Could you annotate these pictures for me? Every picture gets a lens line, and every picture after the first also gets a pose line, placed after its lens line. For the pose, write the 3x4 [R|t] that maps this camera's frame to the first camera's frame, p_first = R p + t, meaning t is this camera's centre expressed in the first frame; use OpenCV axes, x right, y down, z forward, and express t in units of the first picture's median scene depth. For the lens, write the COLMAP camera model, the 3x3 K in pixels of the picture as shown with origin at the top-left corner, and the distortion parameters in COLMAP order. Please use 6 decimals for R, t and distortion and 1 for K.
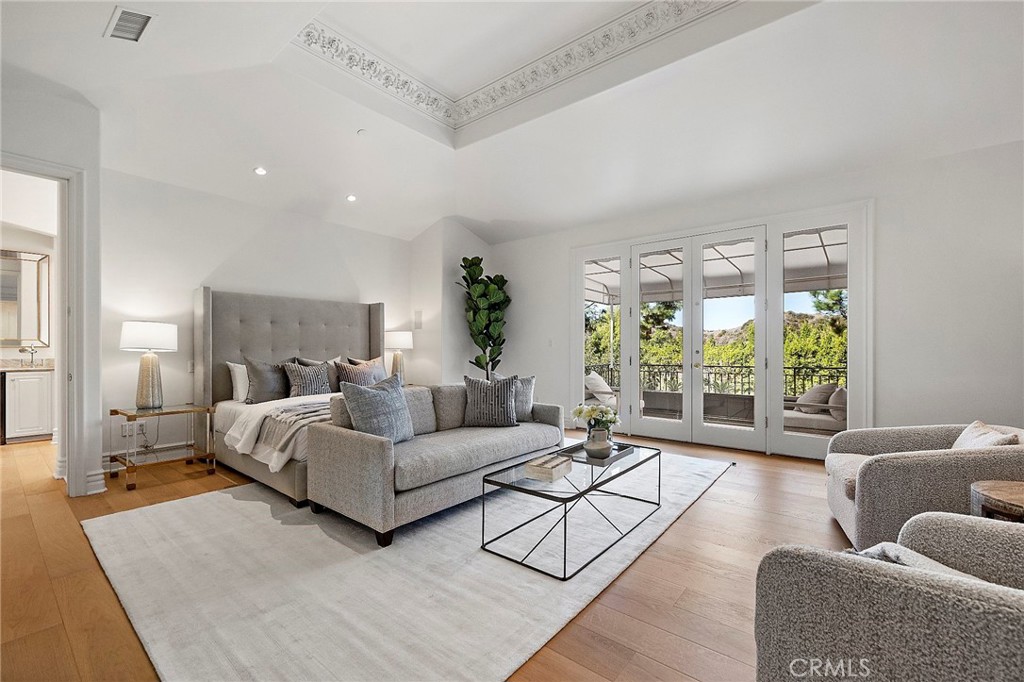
lens RADIAL K [[429.7, 0, 512.0], [0, 429.7, 341.0], [0, 0, 1]] dist [-0.000626, -0.000046]
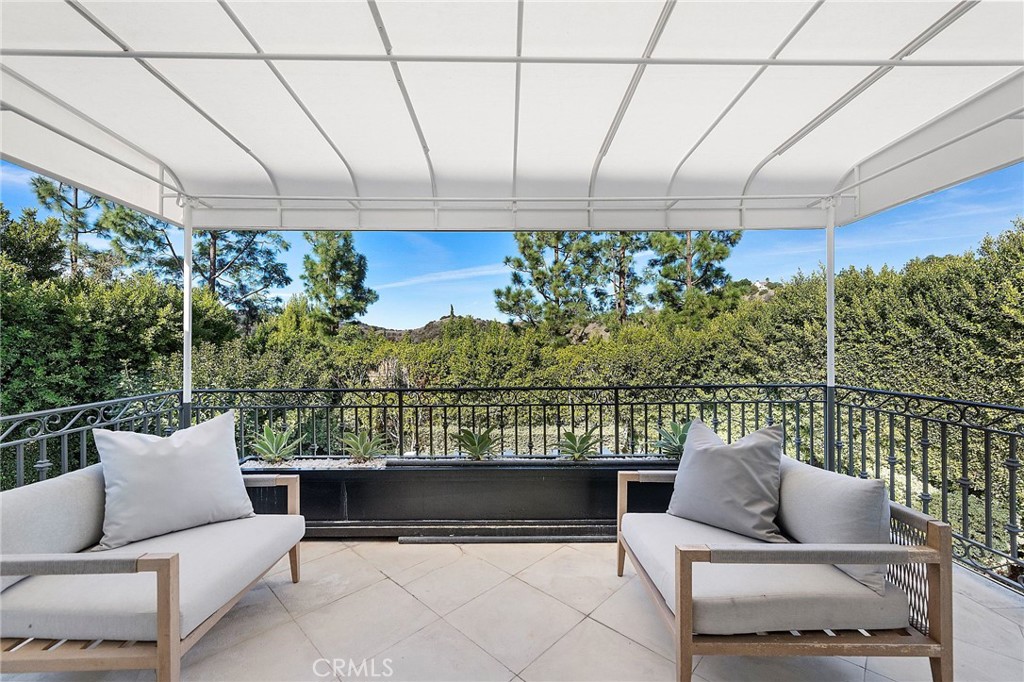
lens RADIAL K [[429.7, 0, 512.0], [0, 429.7, 341.0], [0, 0, 1]] dist [-0.000626, -0.000046]
pose [[0.768919, 0.009821, 0.639271, 0.054231], [-0.011876, 0.999929, -0.001077, 0.004053], [-0.639236, -0.006764, 0.768981, 0.155292]]
